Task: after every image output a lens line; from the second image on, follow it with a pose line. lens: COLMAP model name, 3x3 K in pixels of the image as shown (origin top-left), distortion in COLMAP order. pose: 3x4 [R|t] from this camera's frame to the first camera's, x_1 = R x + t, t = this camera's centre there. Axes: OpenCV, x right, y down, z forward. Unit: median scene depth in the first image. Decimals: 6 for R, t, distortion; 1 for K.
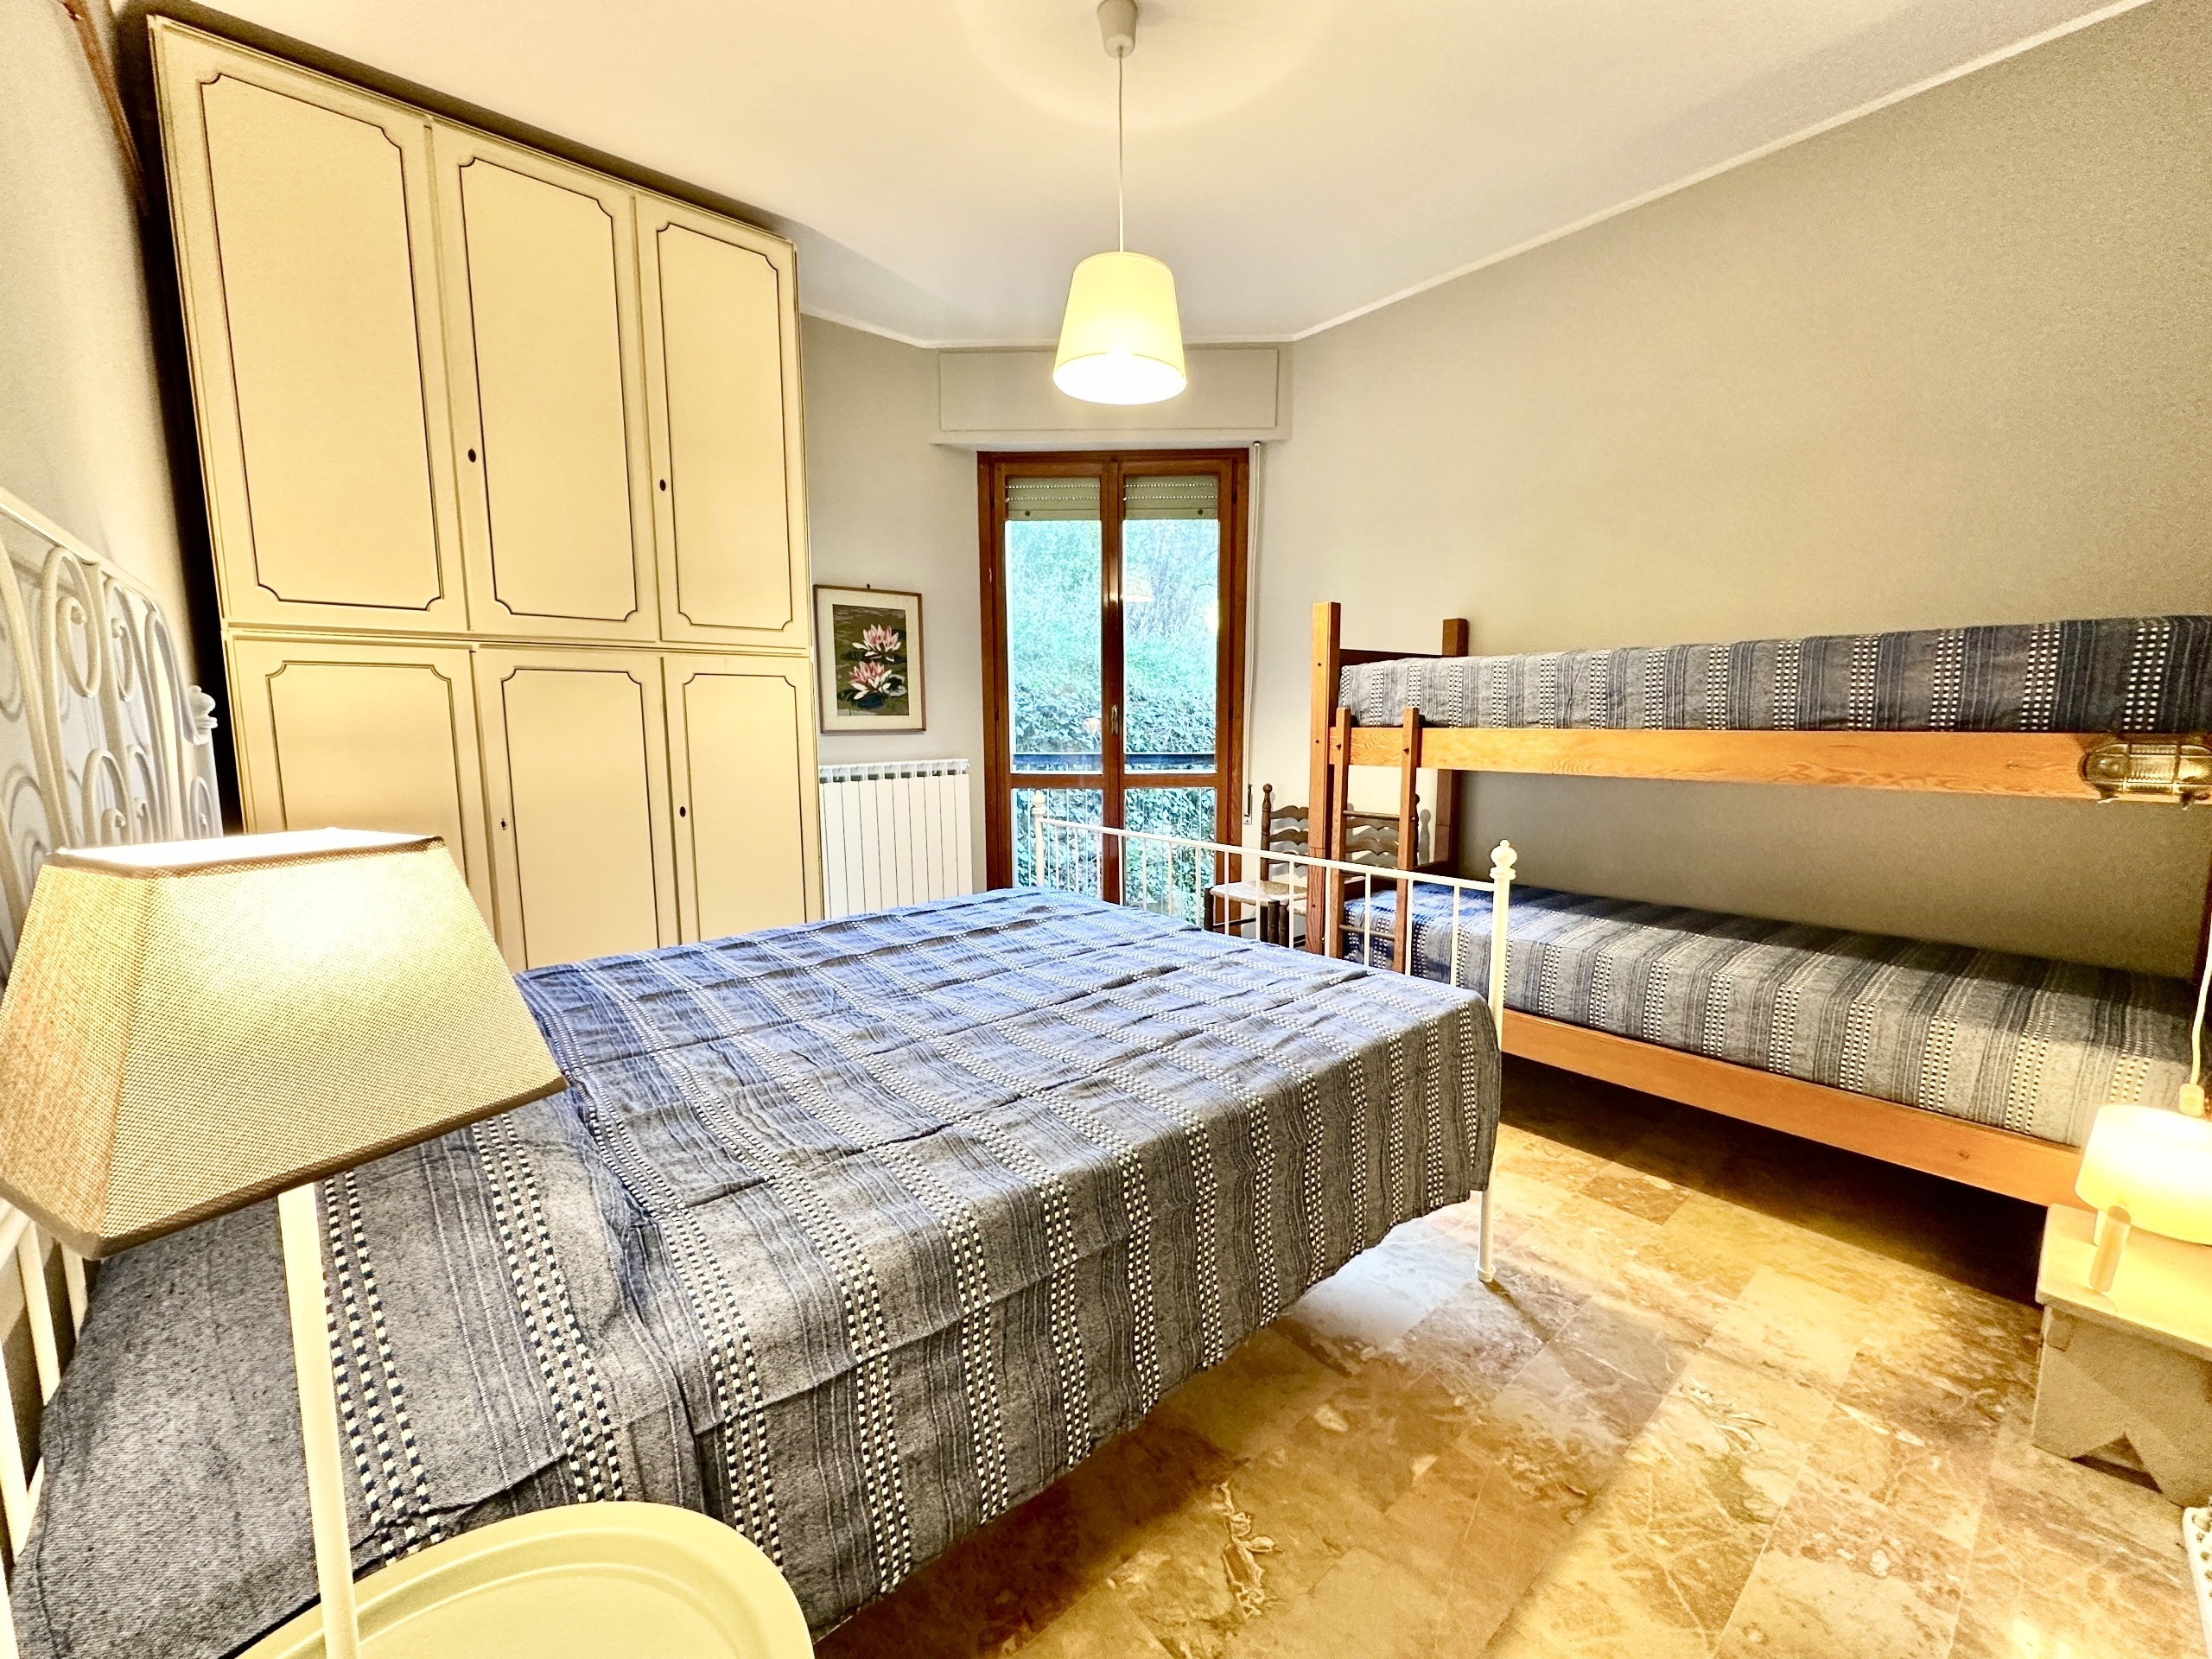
lens RADIAL K [[878.7, 0, 1106.0], [0, 878.7, 829.5], [0, 0, 1]] dist [-0.003321, 0.000725]
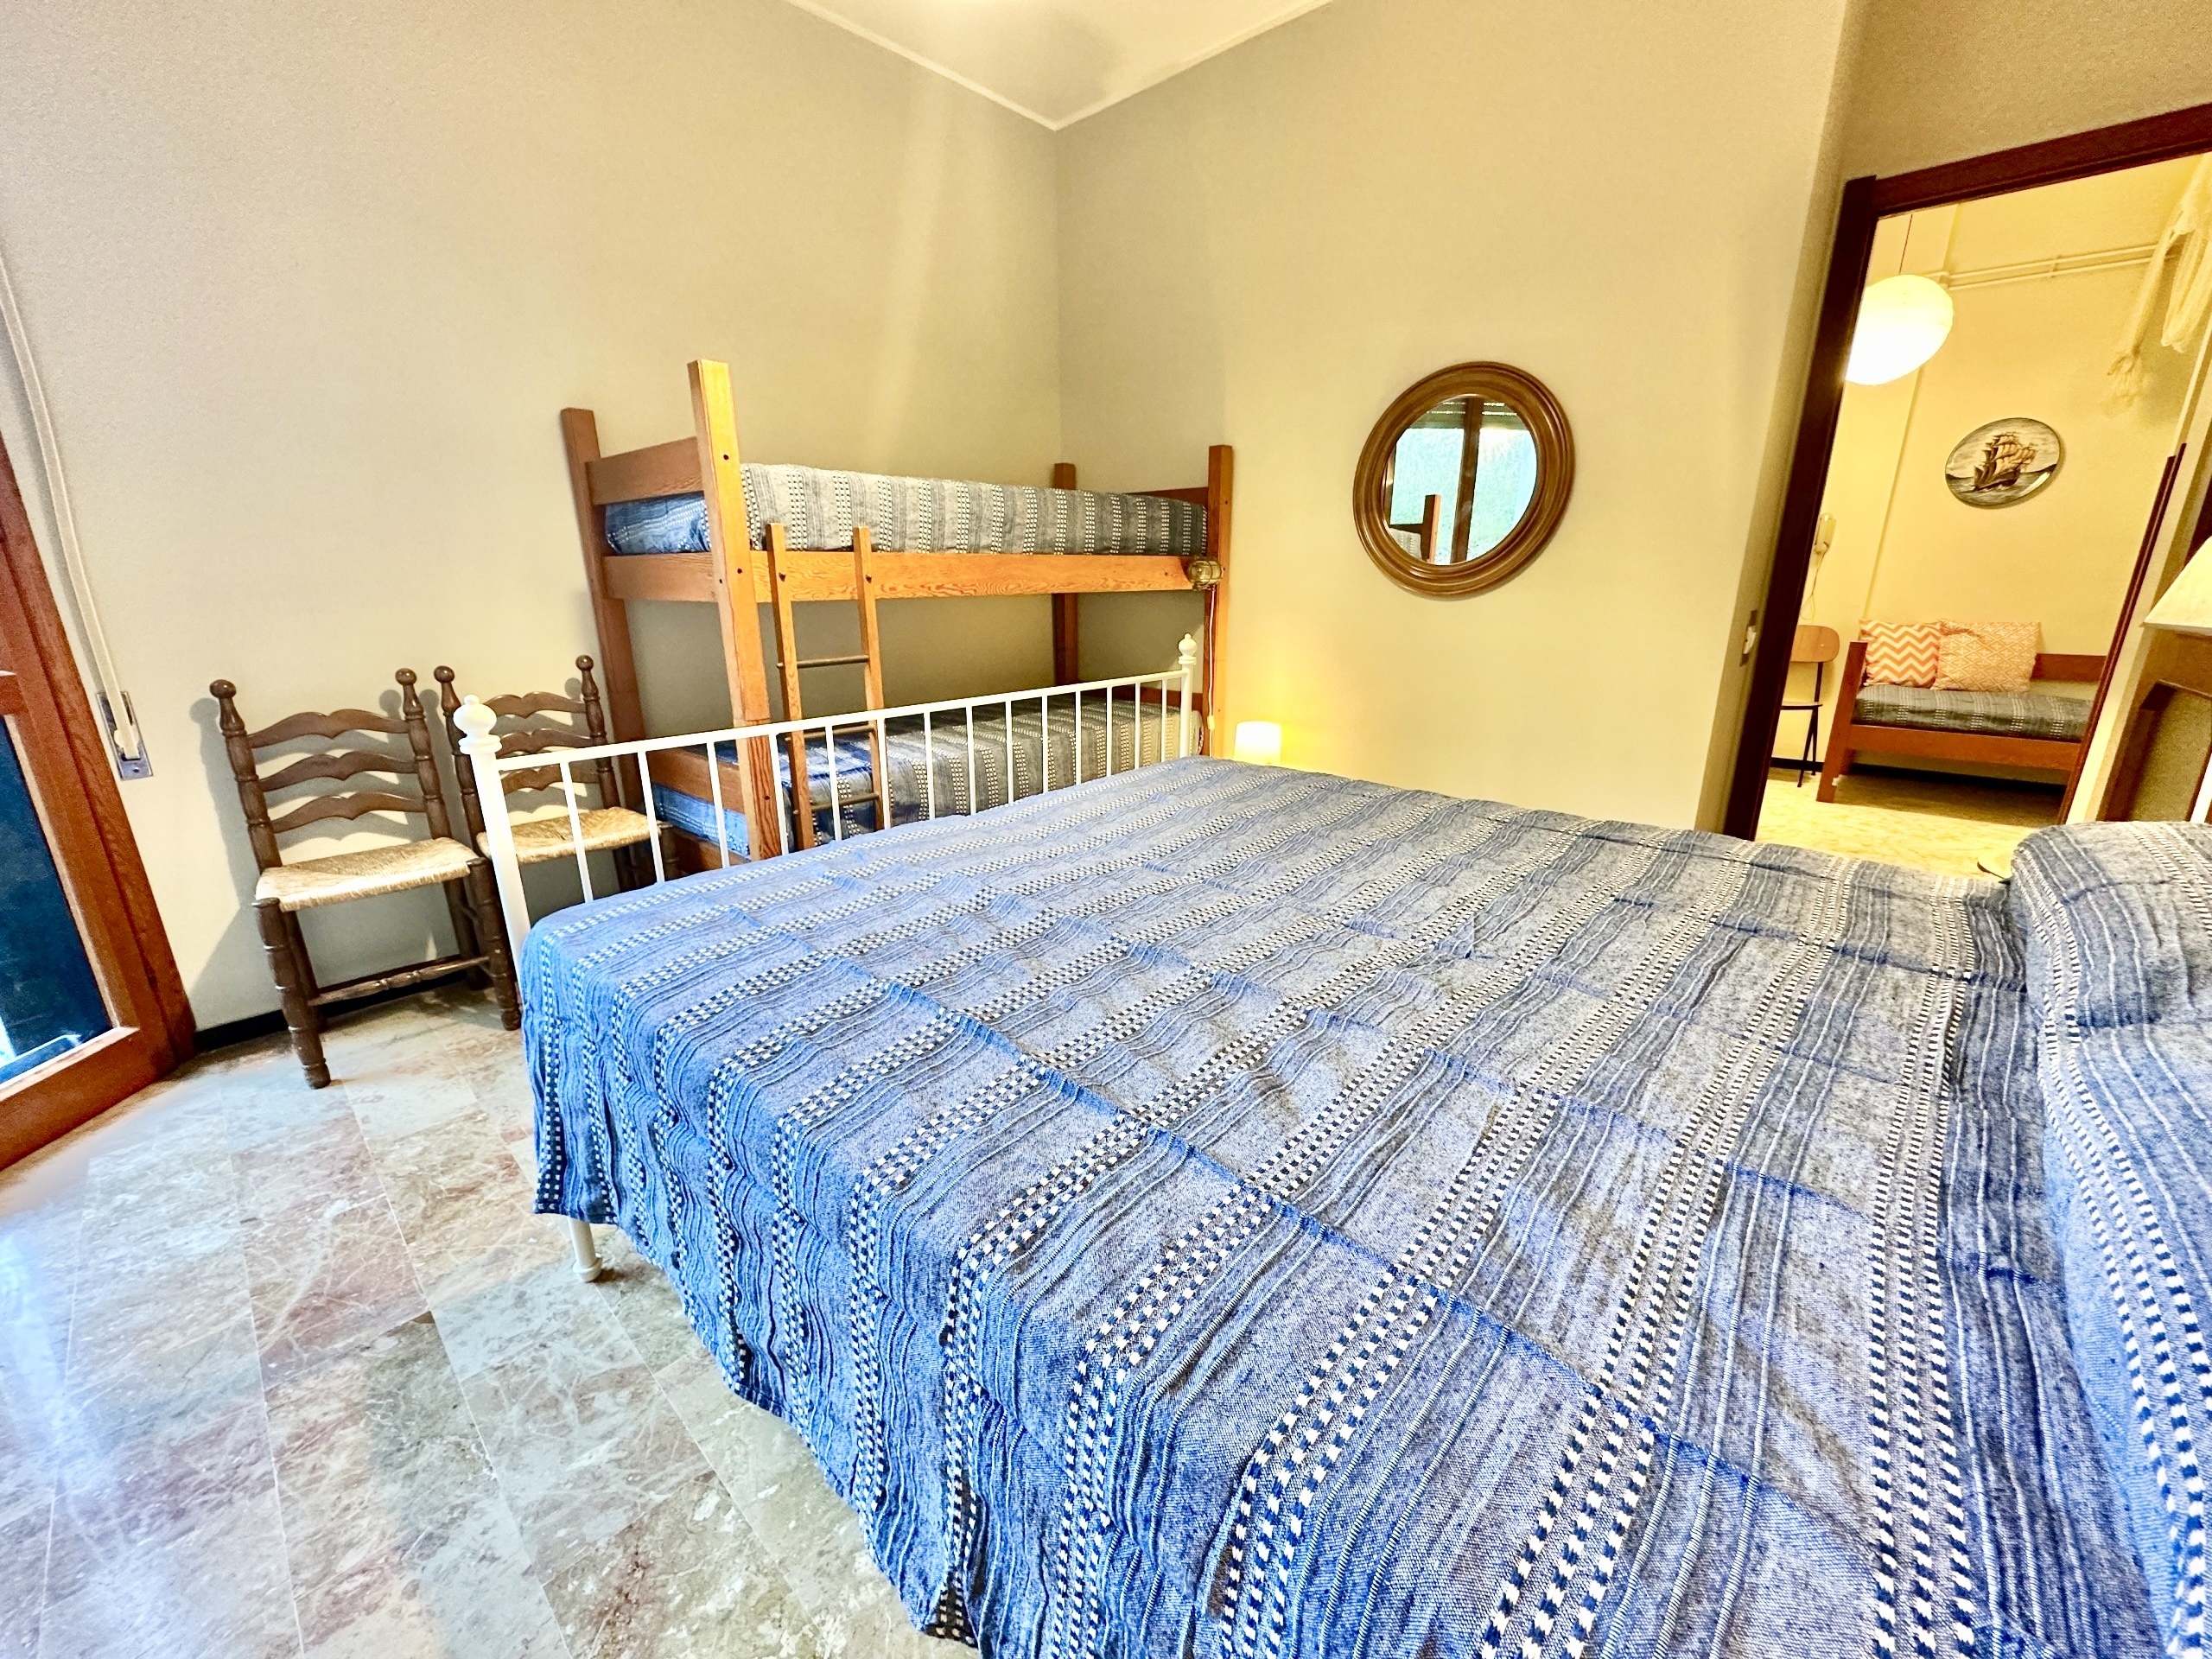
lens RADIAL K [[878.7, 0, 1106.0], [0, 878.7, 829.5], [0, 0, 1]] dist [-0.003321, 0.000725]
pose [[-0.107173, -0.271357, 0.956493, -0.700678], [0.134497, 0.949234, 0.284368, -0.079641], [-0.985101, 0.159122, -0.065236, 1.002511]]
